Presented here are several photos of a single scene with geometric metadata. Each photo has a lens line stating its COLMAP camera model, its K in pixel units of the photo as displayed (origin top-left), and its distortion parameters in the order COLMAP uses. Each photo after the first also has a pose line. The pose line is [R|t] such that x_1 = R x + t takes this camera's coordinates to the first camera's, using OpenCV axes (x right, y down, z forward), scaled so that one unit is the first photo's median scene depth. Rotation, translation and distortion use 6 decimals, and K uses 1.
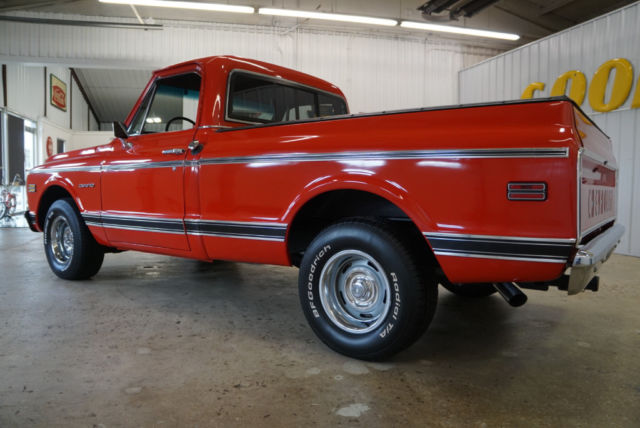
lens RADIAL K [[502.4, 0, 320.9], [0, 502.4, 213.0], [0, 0, 1]] dist [-0.182100, 0.136492]
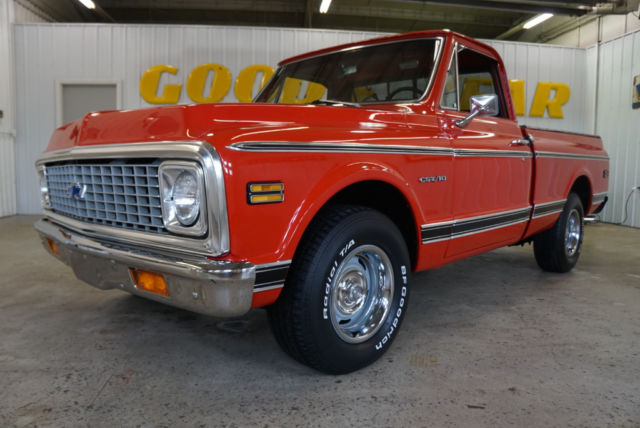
lens RADIAL K [[502.4, 0, 316.6], [0, 502.4, 213.6], [0, 0, 1]] dist [-0.182100, 0.136492]
pose [[0.147691, -0.108055, 0.983113, -1.036393], [0.053014, 0.993450, 0.101227, -0.078626], [-0.987612, 0.037168, 0.152453, 0.967906]]
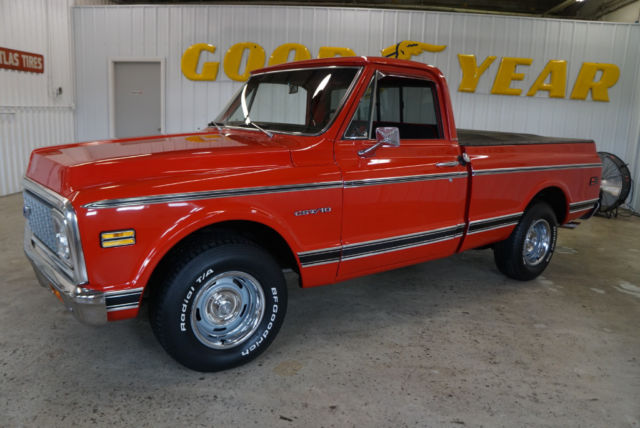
lens RADIAL K [[502.4, 0, 317.4], [0, 502.4, 213.5], [0, 0, 1]] dist [-0.182100, 0.136492]
pose [[0.319827, -0.187935, 0.928650, -1.050071], [0.027651, 0.981564, 0.189121, -0.173711], [-0.947072, -0.034808, 0.319127, 0.707117]]
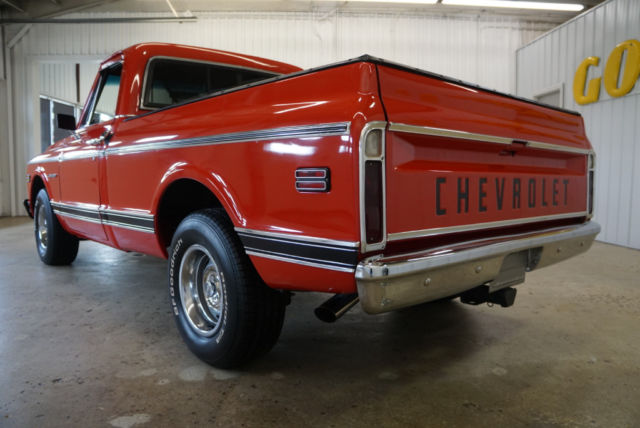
lens RADIAL K [[502.4, 0, 322.3], [0, 502.4, 214.6], [0, 0, 1]] dist [-0.182100, 0.136492]
pose [[0.978531, 0.014937, -0.205558, 0.278277], [-0.010087, 0.999646, 0.024622, -0.003656], [0.205853, -0.022019, 0.978335, 0.094872]]
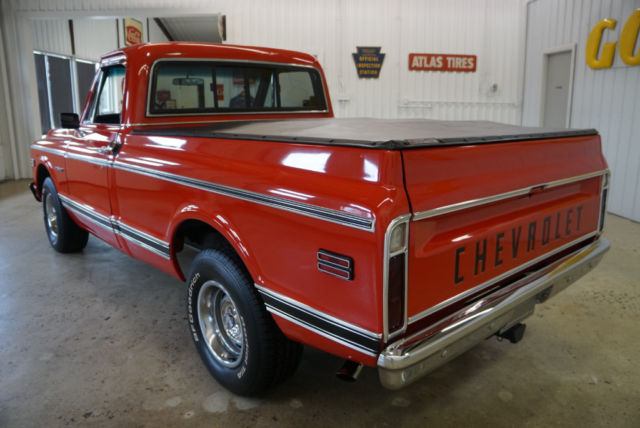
lens RADIAL K [[502.4, 0, 322.3], [0, 502.4, 213.5], [0, 0, 1]] dist [-0.182100, 0.136492]
pose [[0.978512, 0.037068, -0.202828, 0.259356], [-0.004810, 0.987543, 0.157276, -0.117436], [0.206132, -0.152921, 0.966501, 0.098995]]
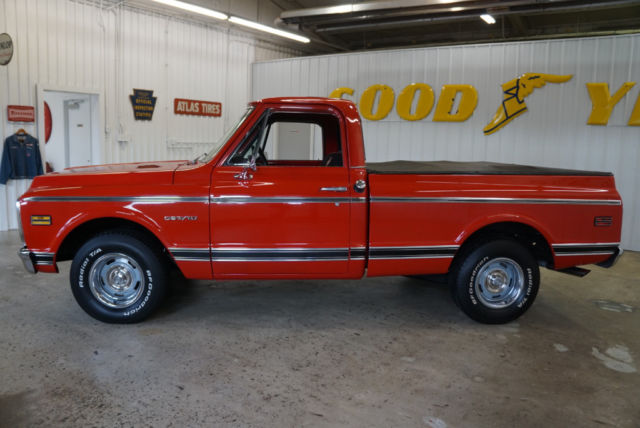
lens RADIAL K [[502.4, 0, 319.9], [0, 502.4, 212.7], [0, 0, 1]] dist [-0.182100, 0.136492]
pose [[0.758463, -0.080176, 0.646765, -0.815915], [0.023626, 0.995134, 0.095654, -0.138456], [-0.651288, -0.057270, 0.756667, 0.117255]]
